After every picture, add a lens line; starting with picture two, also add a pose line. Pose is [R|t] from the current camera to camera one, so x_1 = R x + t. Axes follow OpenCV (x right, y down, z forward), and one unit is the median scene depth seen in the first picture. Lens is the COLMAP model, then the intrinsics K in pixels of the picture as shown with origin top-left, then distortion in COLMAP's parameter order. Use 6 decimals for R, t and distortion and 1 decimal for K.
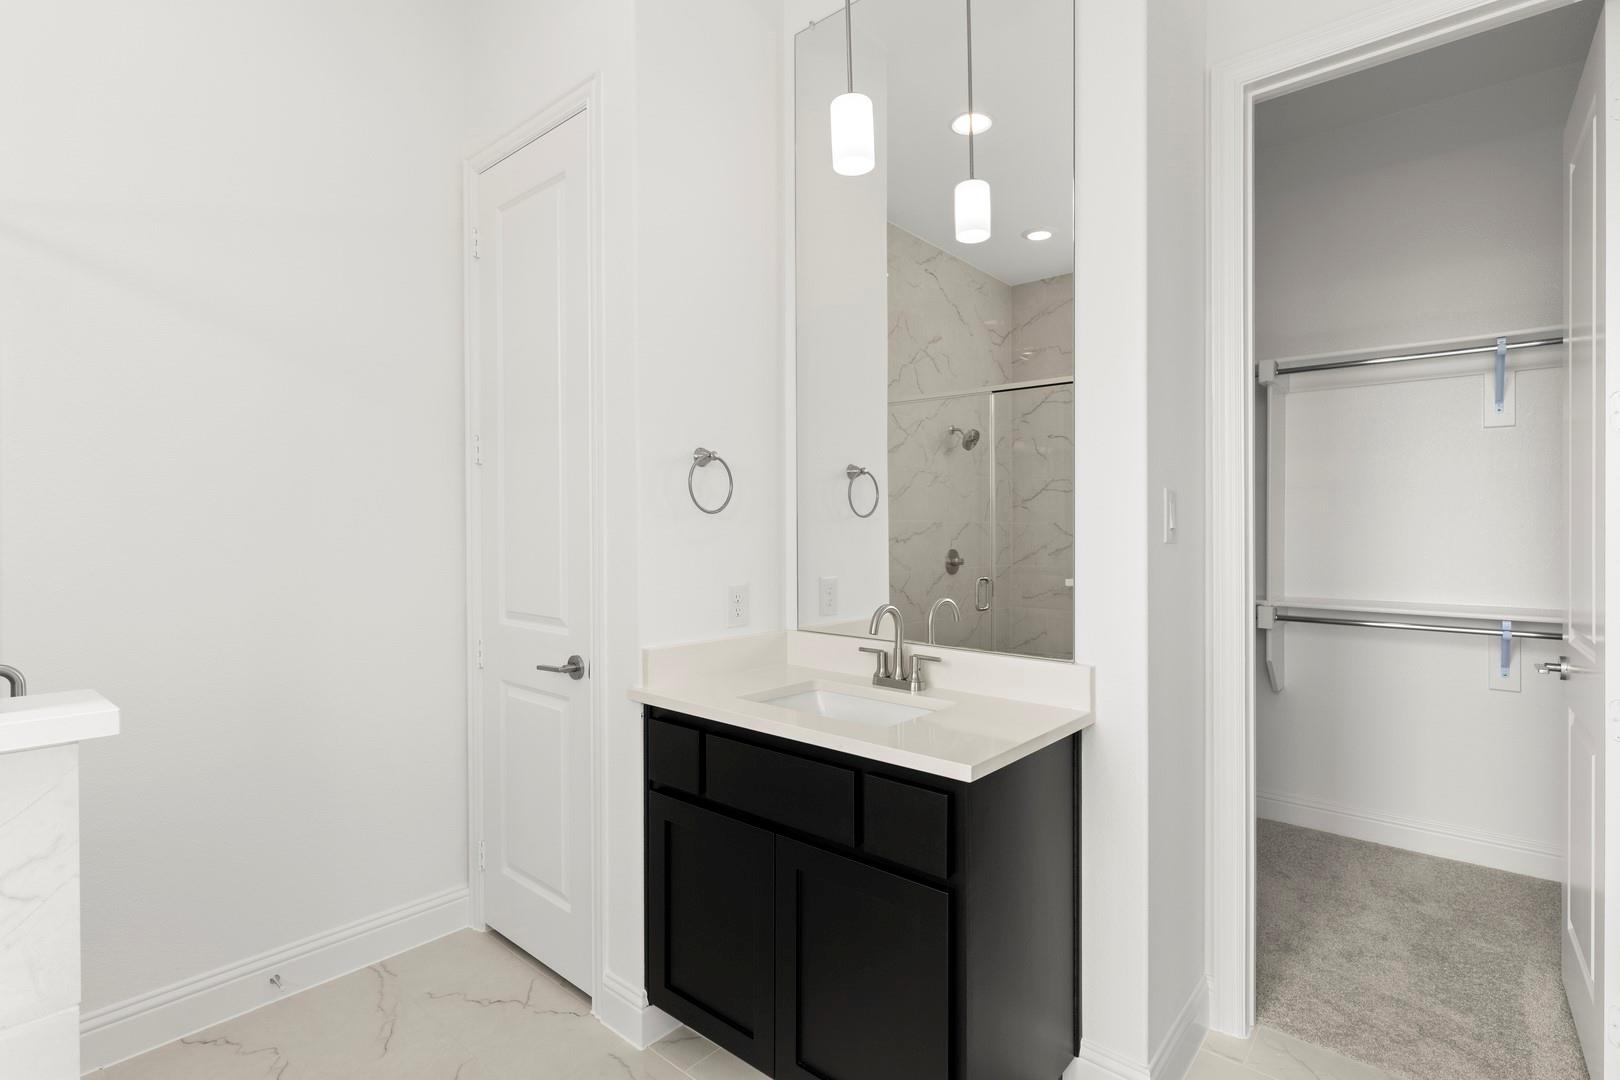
lens RADIAL K [[754.4, 0, 812.5], [0, 754.4, 533.4], [0, 0, 1]] dist [-0.016305, -0.000335]
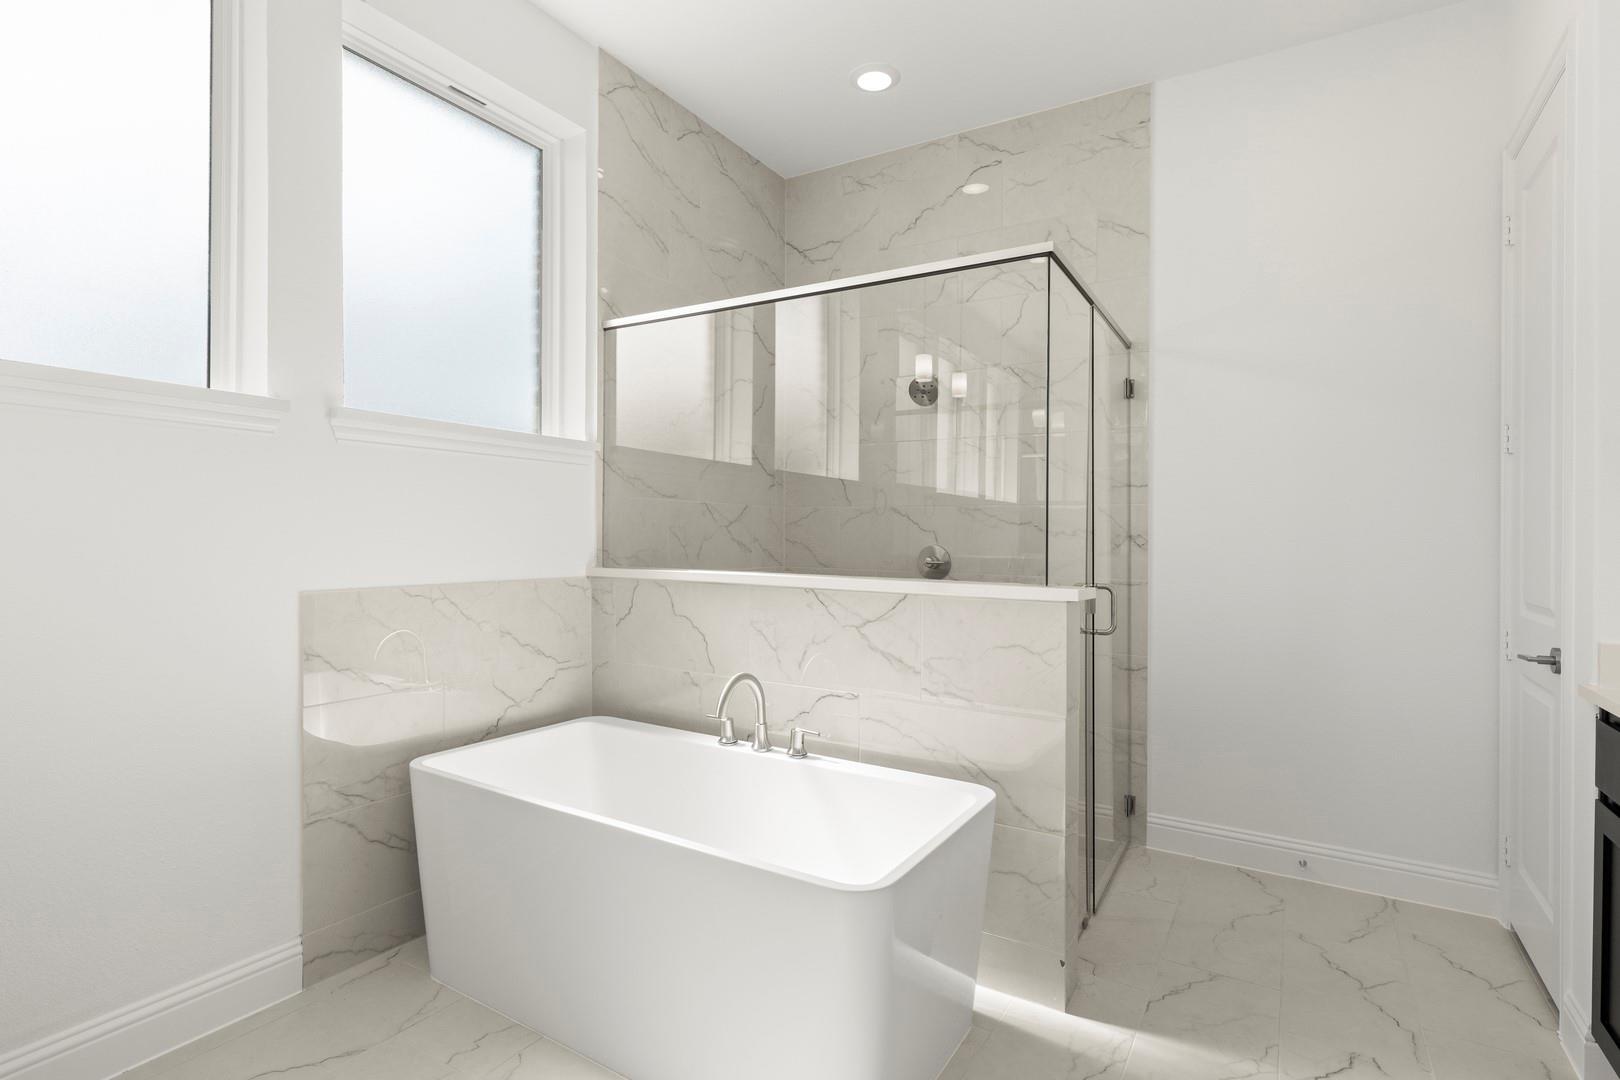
lens RADIAL K [[816.5, 0, 806.8], [0, 816.5, 544.1], [0, 0, 1]] dist [0.002186, 0.000019]
pose [[0.139160, 0.007154, -0.990244, 0.560601], [-0.011827, 0.999915, 0.005562, 0.037172], [0.990199, 0.010937, 0.139233, -0.071923]]
